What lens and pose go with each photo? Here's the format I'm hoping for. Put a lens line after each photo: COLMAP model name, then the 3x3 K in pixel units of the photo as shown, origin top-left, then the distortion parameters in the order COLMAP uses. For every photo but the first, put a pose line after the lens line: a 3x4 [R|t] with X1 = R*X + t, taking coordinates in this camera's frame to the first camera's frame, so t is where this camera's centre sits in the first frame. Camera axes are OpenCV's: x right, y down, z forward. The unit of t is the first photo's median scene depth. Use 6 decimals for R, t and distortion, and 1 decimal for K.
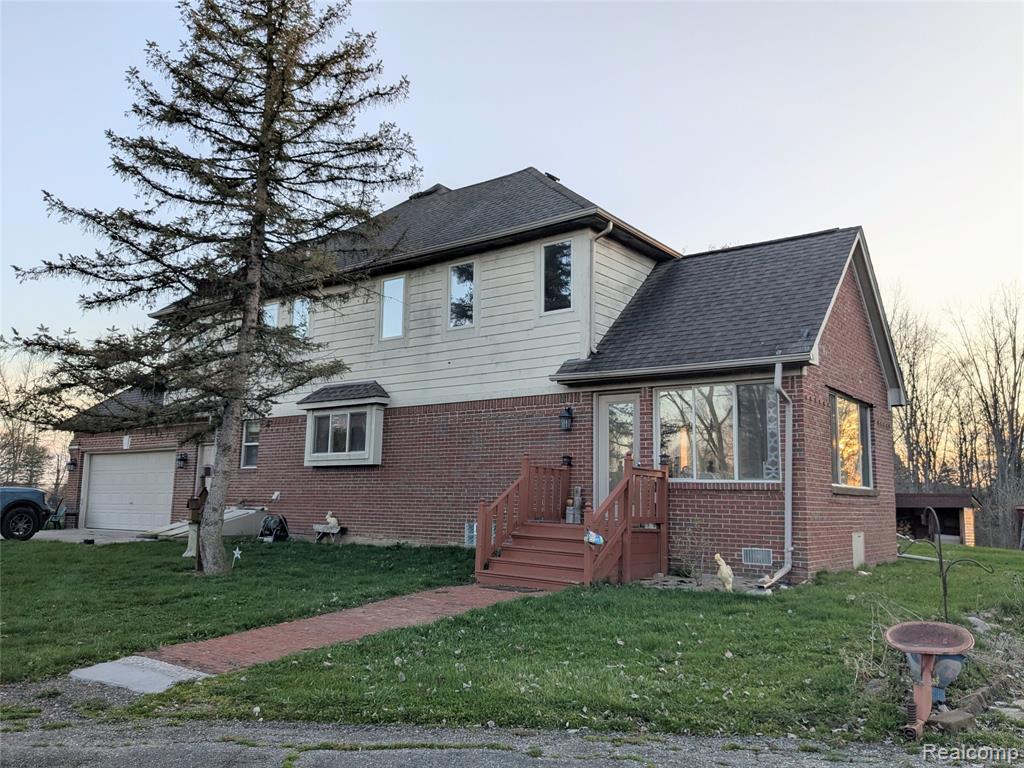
lens RADIAL K [[809.6, 0, 514.5], [0, 809.6, 381.0], [0, 0, 1]] dist [0.050328, -0.082035]
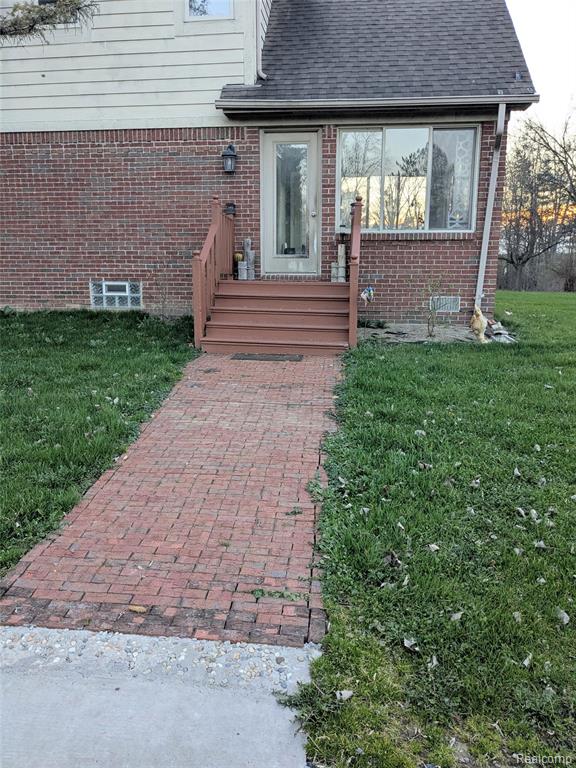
lens RADIAL K [[607.2, 0, 285.8], [0, 607.2, 387.6], [0, 0, 1]] dist [0.050328, -0.082035]
pose [[0.853722, -0.123665, 0.505832, -0.246836], [-0.061843, 0.940438, 0.334293, 0.055247], [-0.517044, -0.316675, 0.795225, 0.372955]]
